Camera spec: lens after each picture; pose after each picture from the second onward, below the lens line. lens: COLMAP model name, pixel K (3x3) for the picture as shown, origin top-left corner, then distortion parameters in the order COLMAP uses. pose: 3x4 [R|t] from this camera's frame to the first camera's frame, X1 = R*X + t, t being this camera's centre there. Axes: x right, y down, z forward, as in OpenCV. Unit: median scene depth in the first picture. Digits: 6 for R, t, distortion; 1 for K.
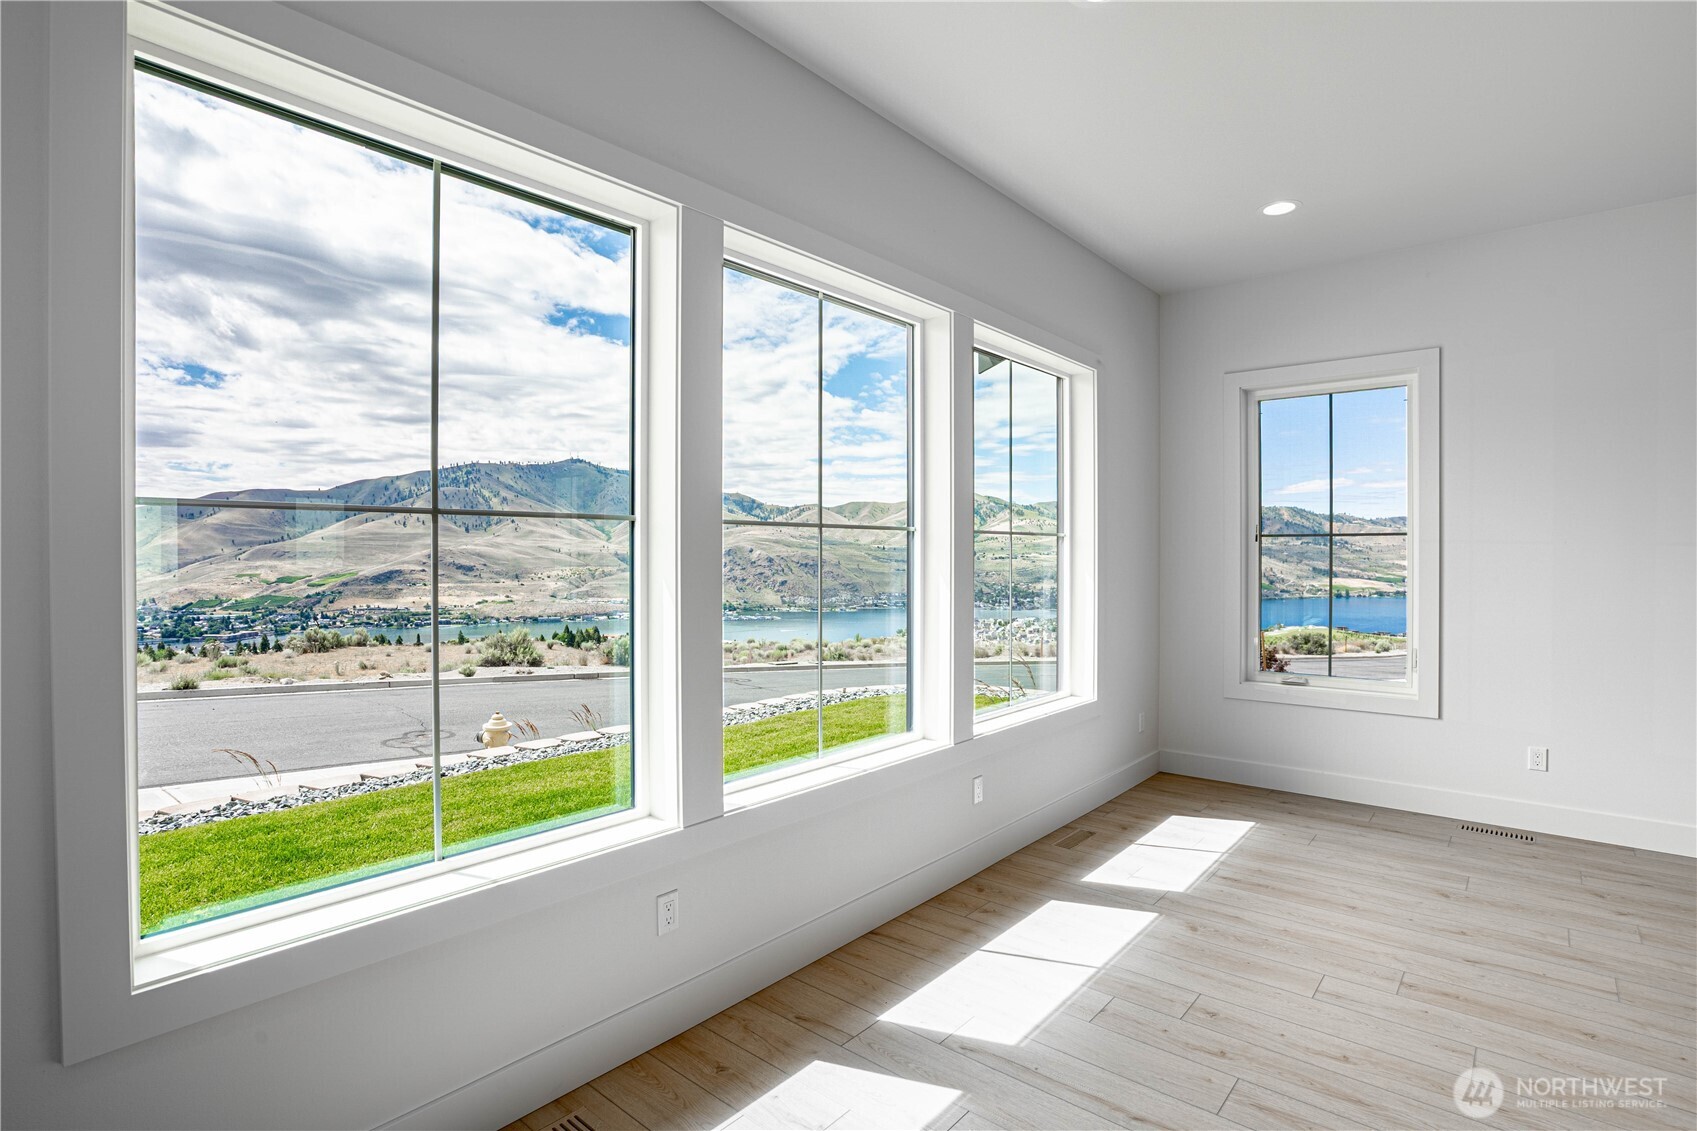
lens RADIAL K [[841.5, 0, 853.3], [0, 841.5, 554.6], [0, 0, 1]] dist [-0.027637, 0.005669]
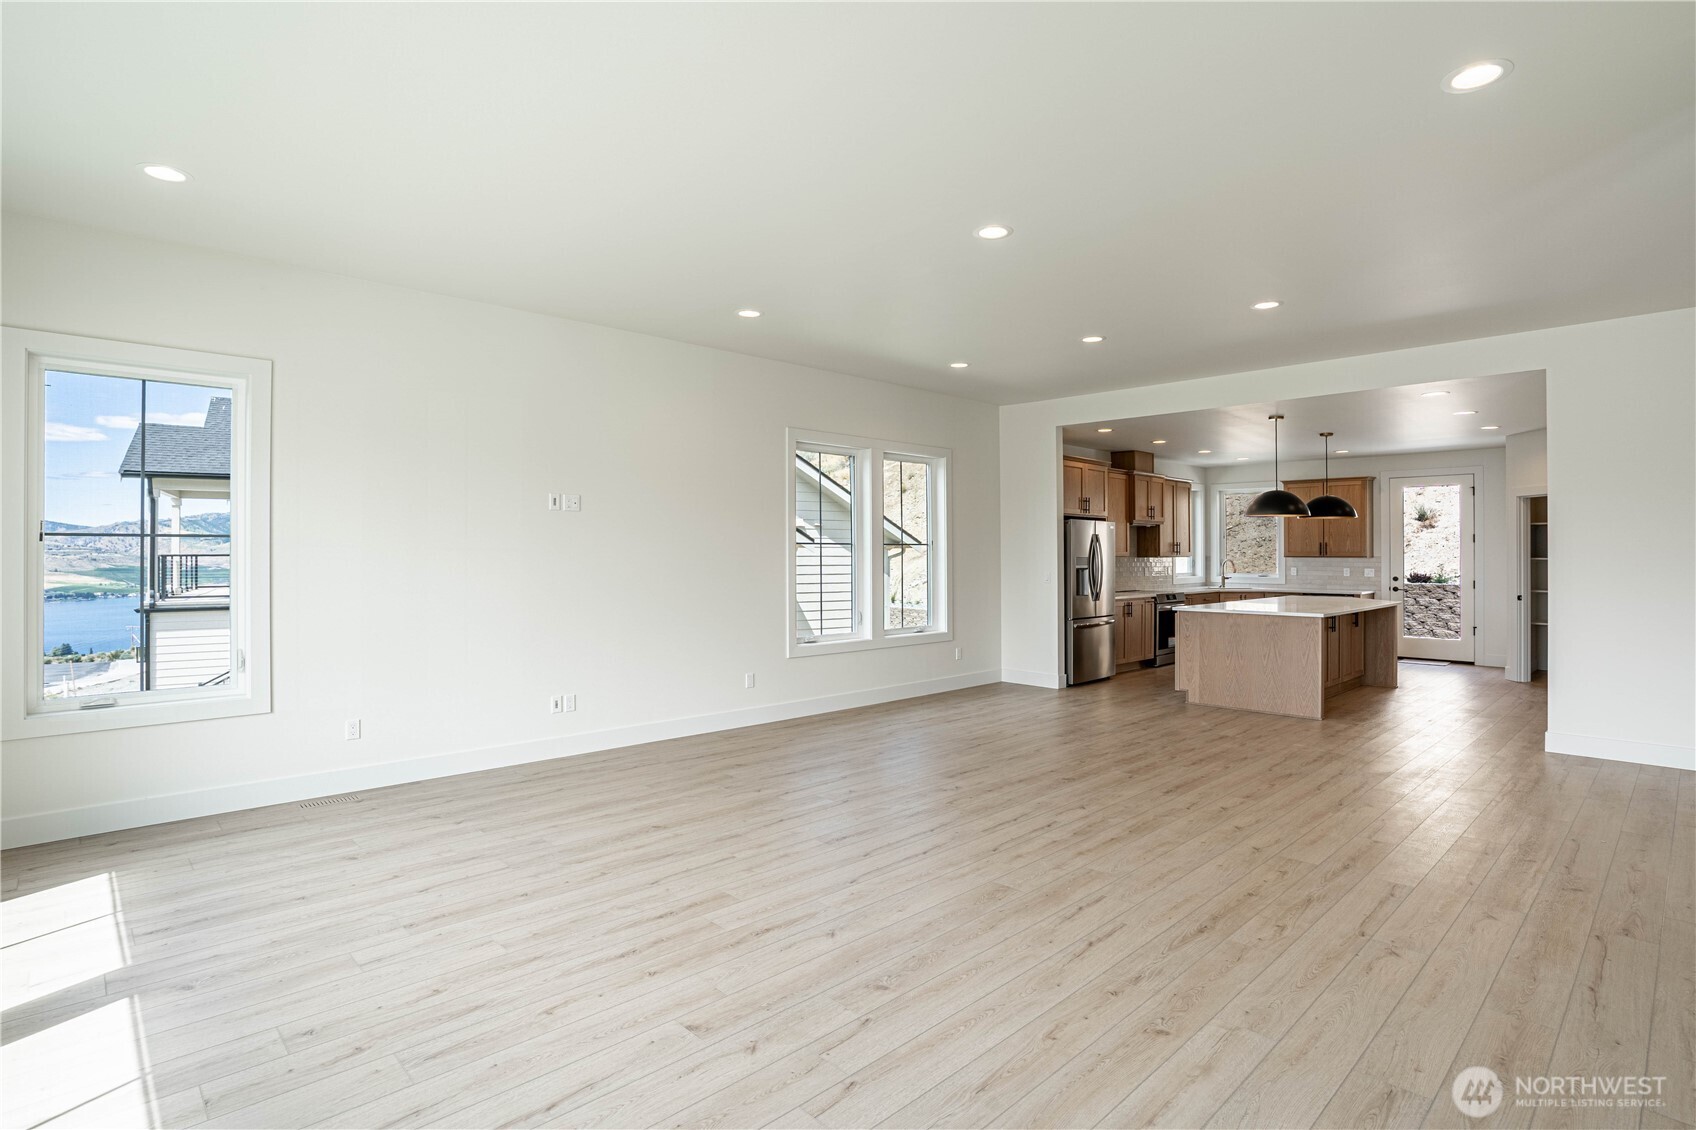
lens RADIAL K [[841.0, 0, 847.3], [0, 841.0, 559.7], [0, 0, 1]] dist [-0.027637, 0.005669]
pose [[0.108164, -0.004531, 0.994123, -0.336712], [-0.001460, 0.999988, 0.004717, -0.004931], [-0.994132, -0.001961, 0.108156, 0.197337]]
